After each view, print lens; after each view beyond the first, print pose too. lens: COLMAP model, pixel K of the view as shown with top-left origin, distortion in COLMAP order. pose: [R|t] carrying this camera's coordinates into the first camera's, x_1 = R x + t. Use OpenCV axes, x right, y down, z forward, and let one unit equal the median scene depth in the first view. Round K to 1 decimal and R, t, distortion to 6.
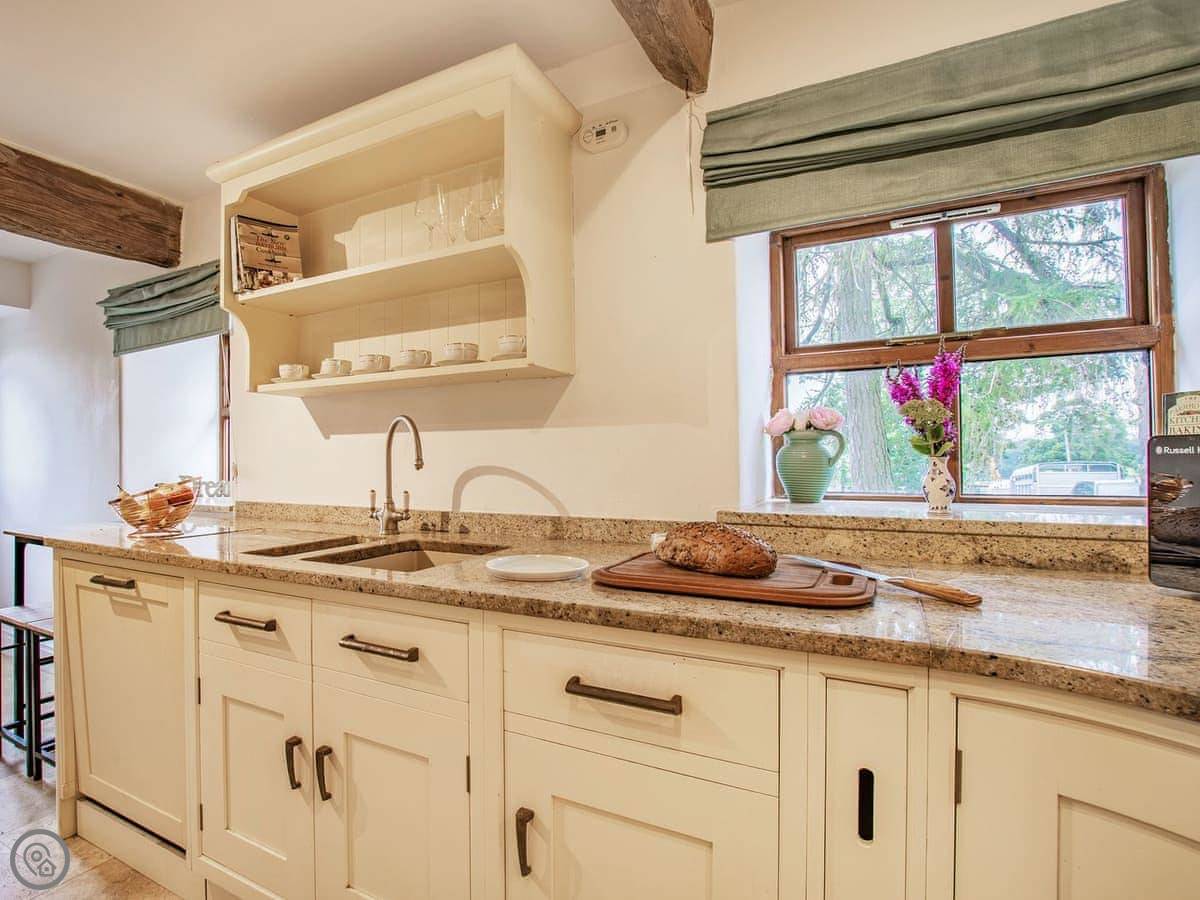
lens RADIAL K [[657.7, 0, 591.2], [0, 657.7, 450.6], [0, 0, 1]] dist [-0.028068, 0.002097]
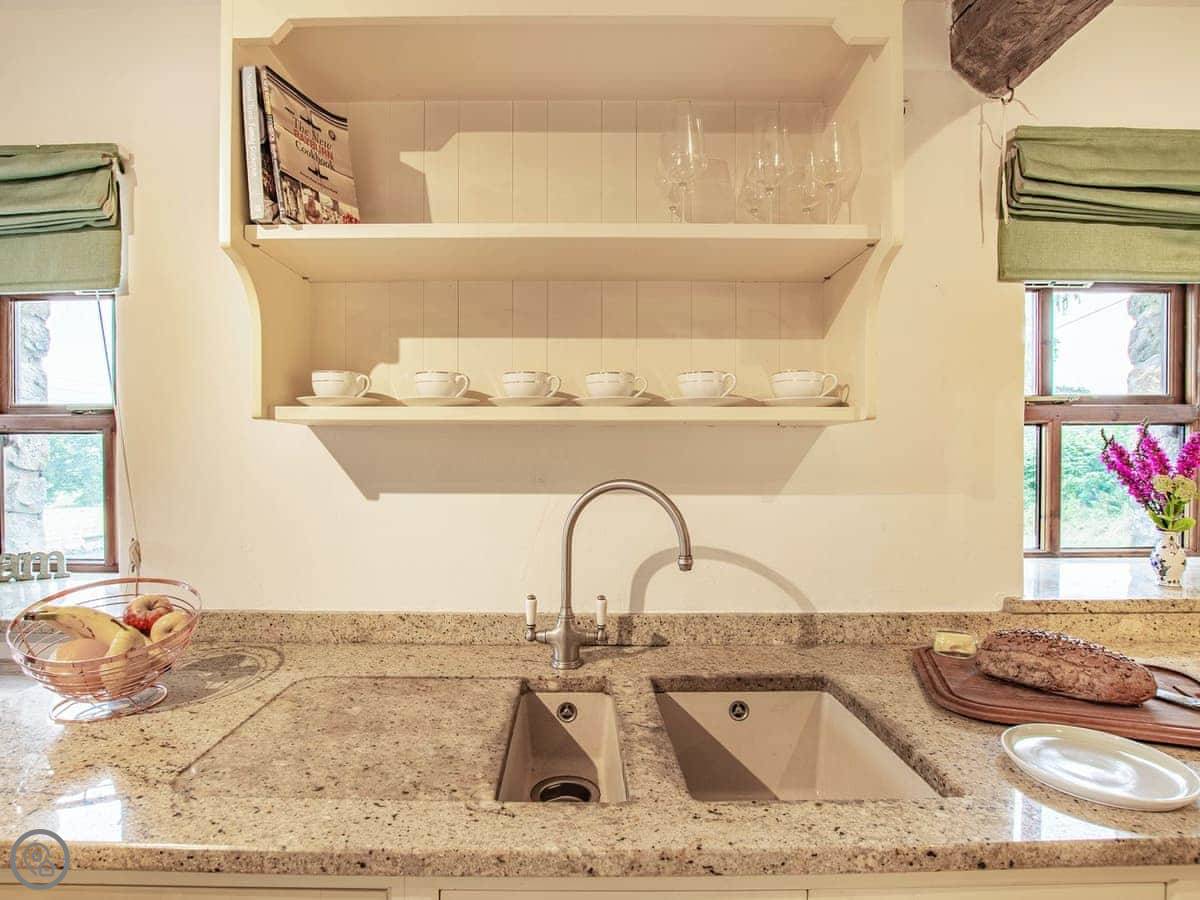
lens RADIAL K [[622.9, 0, 588.6], [0, 622.9, 463.5], [0, 0, 1]] dist [-0.027249, 0.004371]
pose [[0.875031, 0.006475, 0.484024, -0.600348], [-0.022614, 0.999366, 0.027513, -0.083606], [-0.483539, -0.035020, 0.874622, 0.501011]]
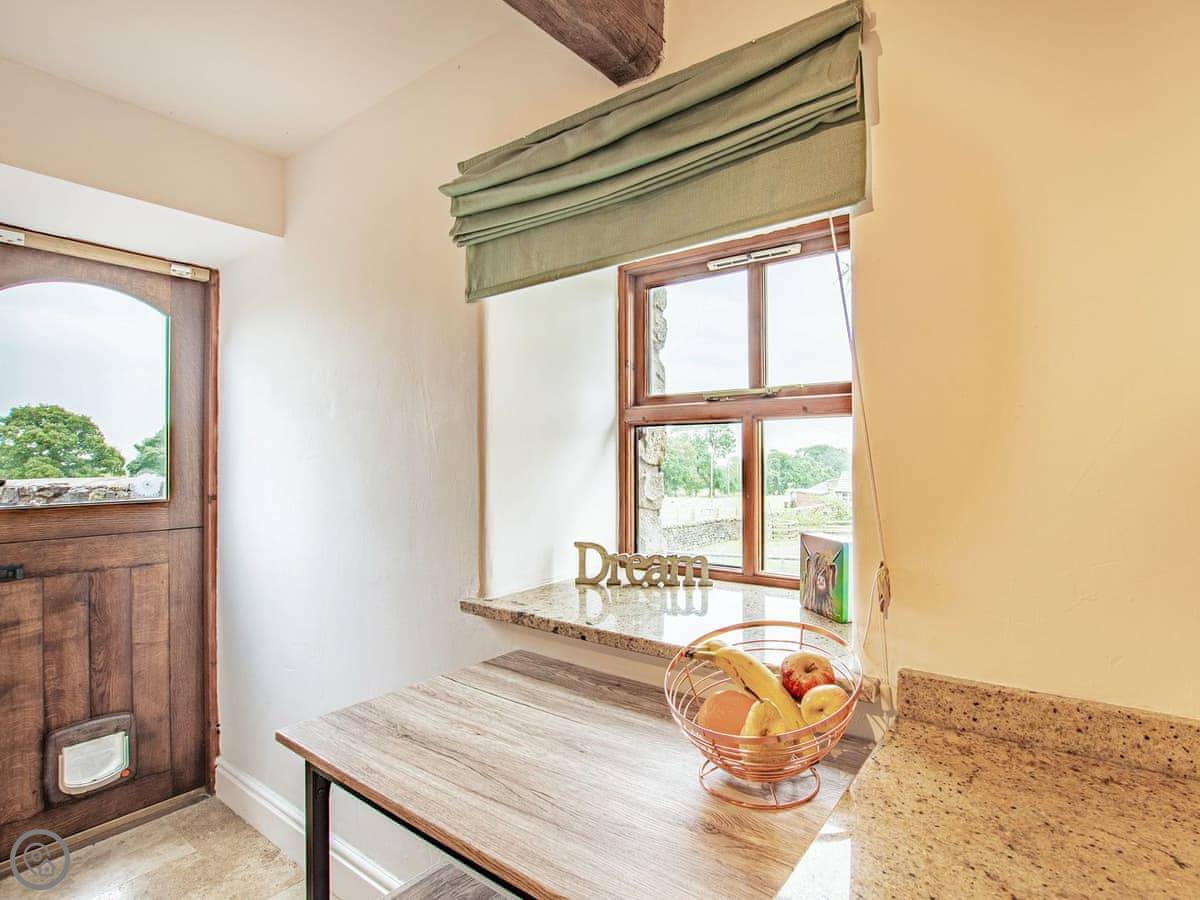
lens RADIAL K [[613.7, 0, 606.2], [0, 613.7, 450.7], [0, 0, 1]] dist [-0.017408, -0.002035]
pose [[0.988978, 0.004979, -0.147978, -0.839962], [-0.002722, 0.999877, 0.015449, -0.062129], [0.148037, -0.014876, 0.988870, 0.831796]]
